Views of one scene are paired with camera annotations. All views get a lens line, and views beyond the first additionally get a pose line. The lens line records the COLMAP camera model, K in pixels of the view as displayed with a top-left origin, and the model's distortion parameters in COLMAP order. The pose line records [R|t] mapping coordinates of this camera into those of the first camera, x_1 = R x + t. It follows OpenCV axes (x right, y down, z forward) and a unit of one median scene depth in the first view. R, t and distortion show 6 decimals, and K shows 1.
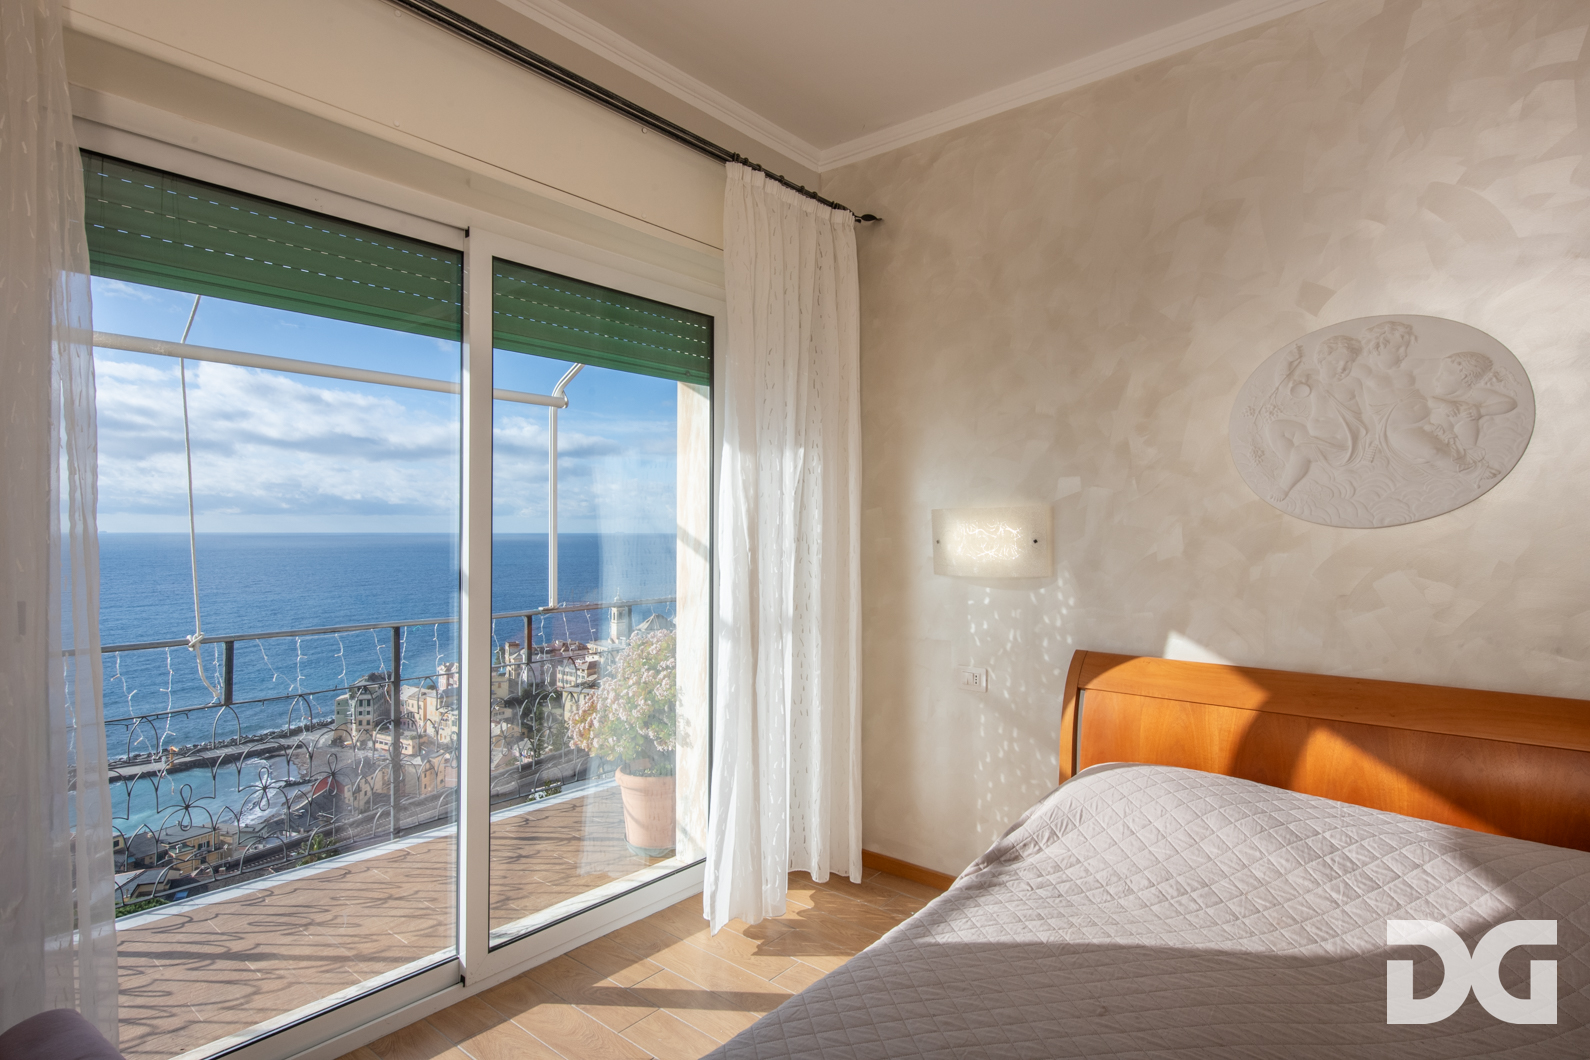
lens RADIAL K [[832.1, 0, 788.6], [0, 832.1, 519.6], [0, 0, 1]] dist [0.006114, 0.001271]
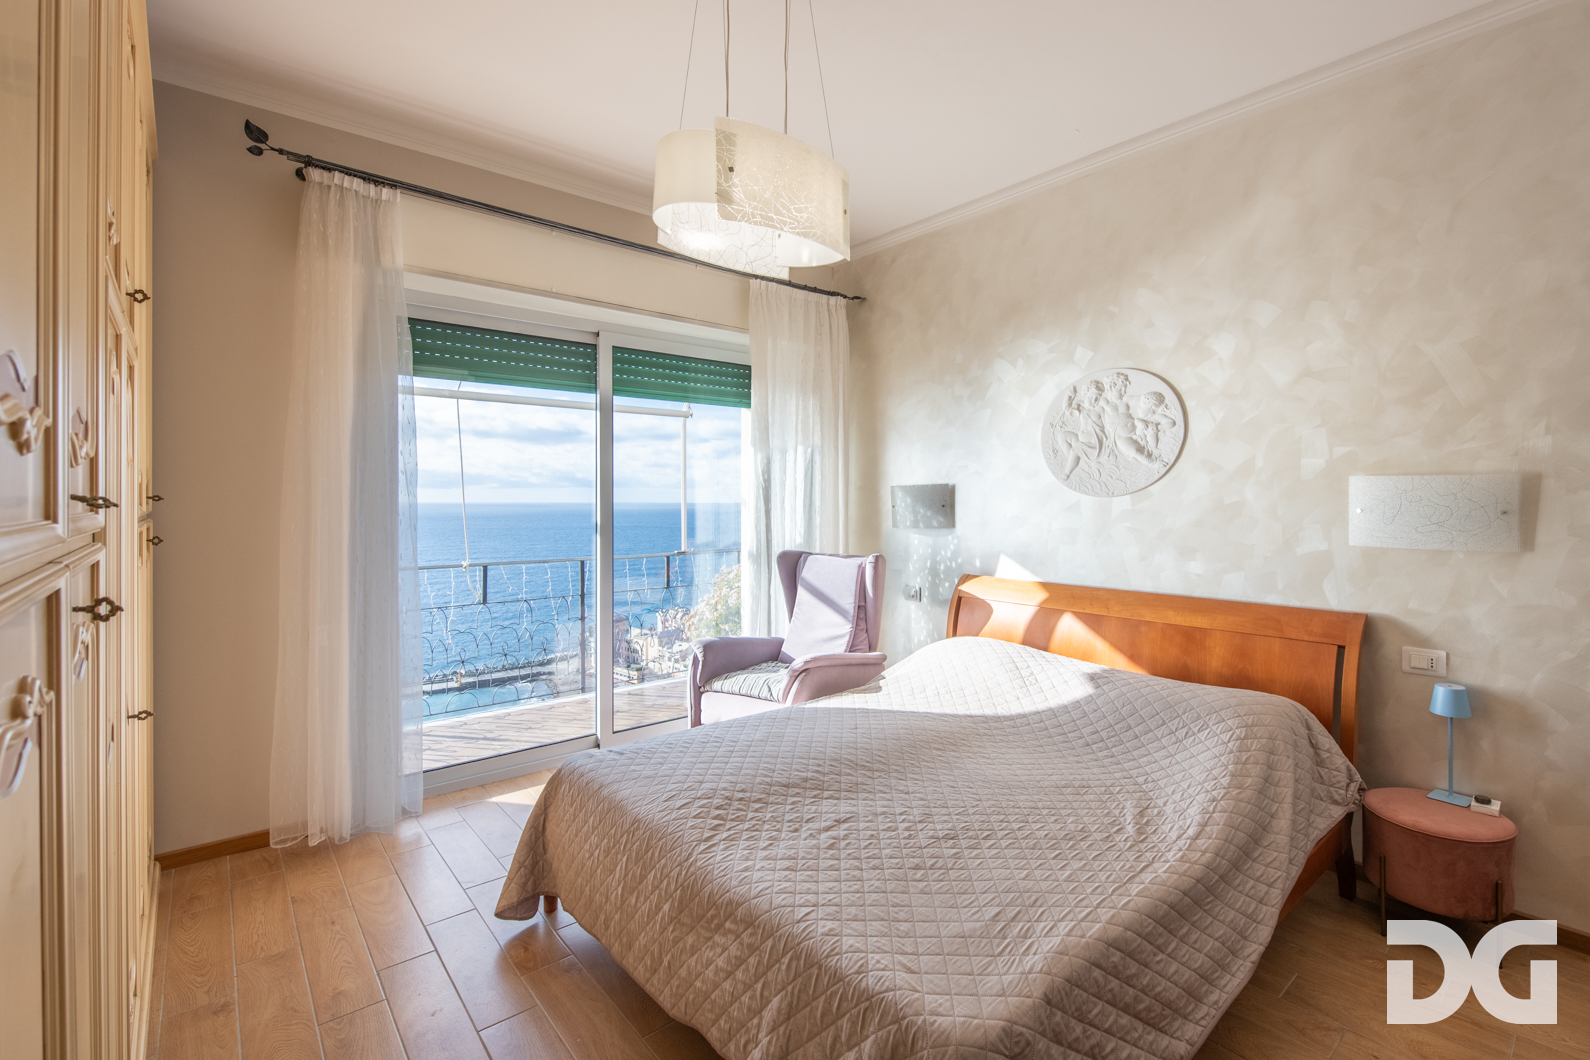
lens RADIAL K [[723.9, 0, 837.8], [0, 723.9, 504.8], [0, 0, 1]] dist [-0.000499, 0.000098]
pose [[0.988389, -0.000812, -0.151940, 0.344041], [0.003767, 0.999809, 0.019164, -0.003996], [0.151896, -0.019514, 0.988204, -0.447345]]
